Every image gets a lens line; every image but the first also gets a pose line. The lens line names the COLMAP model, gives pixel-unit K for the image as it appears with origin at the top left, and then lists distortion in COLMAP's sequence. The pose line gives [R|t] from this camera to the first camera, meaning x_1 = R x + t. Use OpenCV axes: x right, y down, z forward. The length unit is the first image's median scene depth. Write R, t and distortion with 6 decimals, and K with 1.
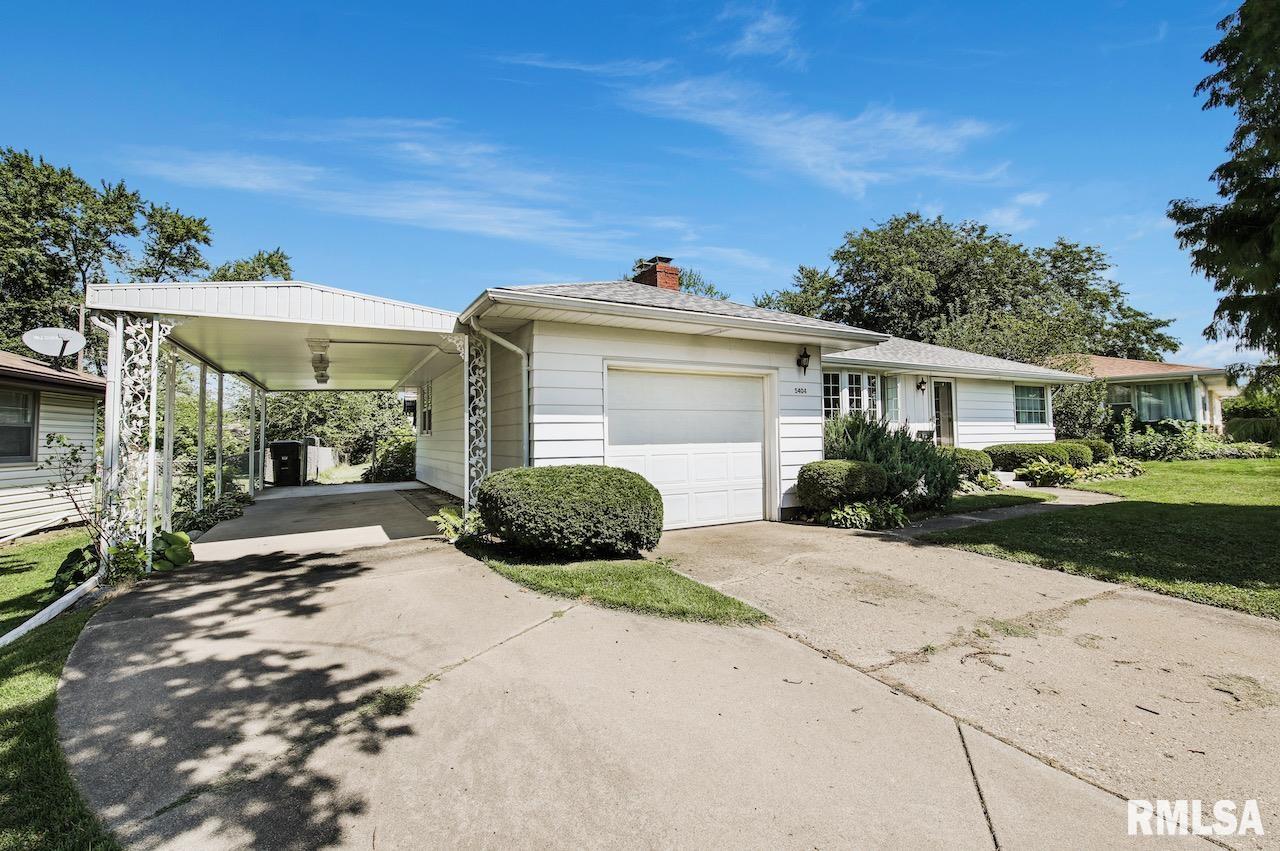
lens RADIAL K [[551.9, 0, 635.9], [0, 551.9, 408.4], [0, 0, 1]] dist [-0.019250, -0.000098]
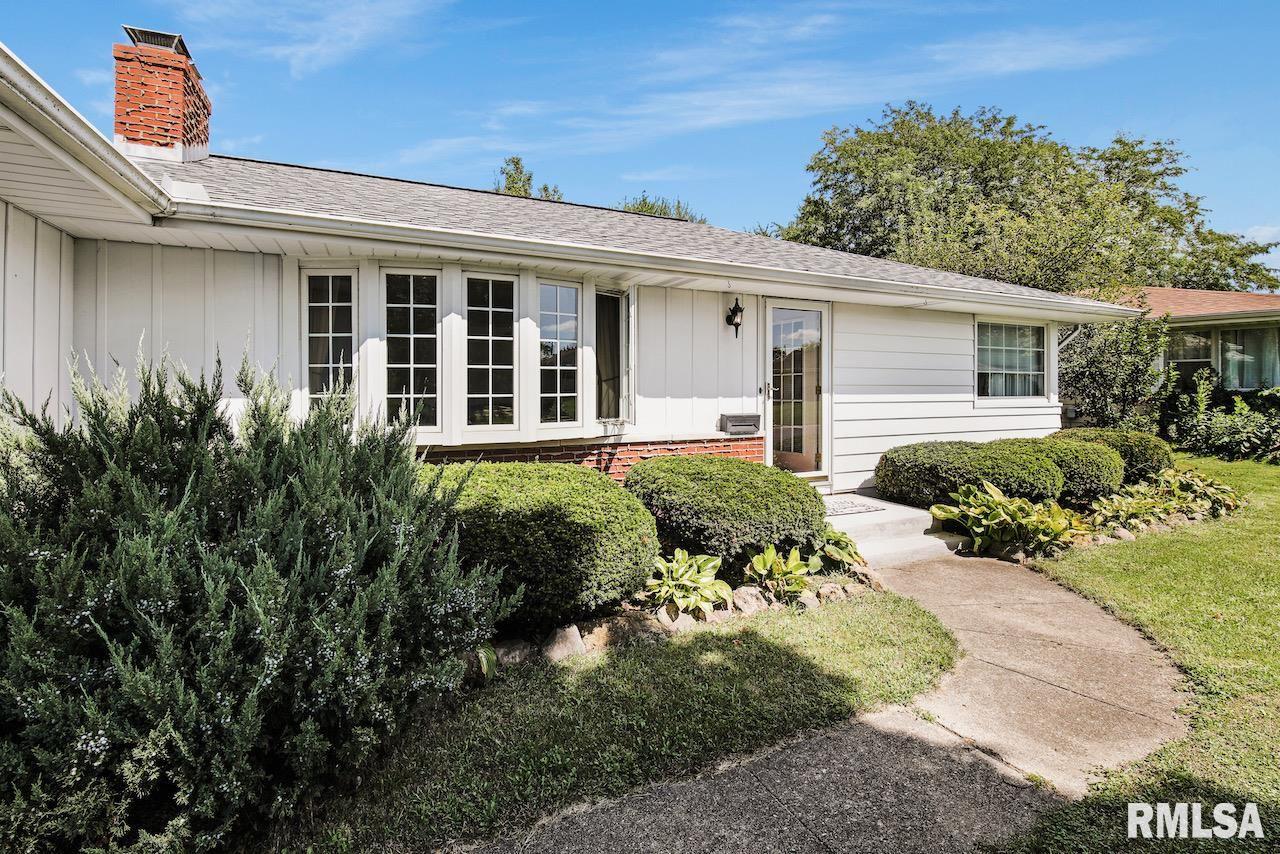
lens RADIAL K [[566.7, 0, 654.2], [0, 566.7, 397.0], [0, 0, 1]] dist [-0.000710, -0.008393]
pose [[0.999411, 0.006493, -0.033710, 0.350718], [-0.004625, 0.998464, 0.055215, -0.000249], [0.034016, -0.055027, 0.997905, 0.393296]]
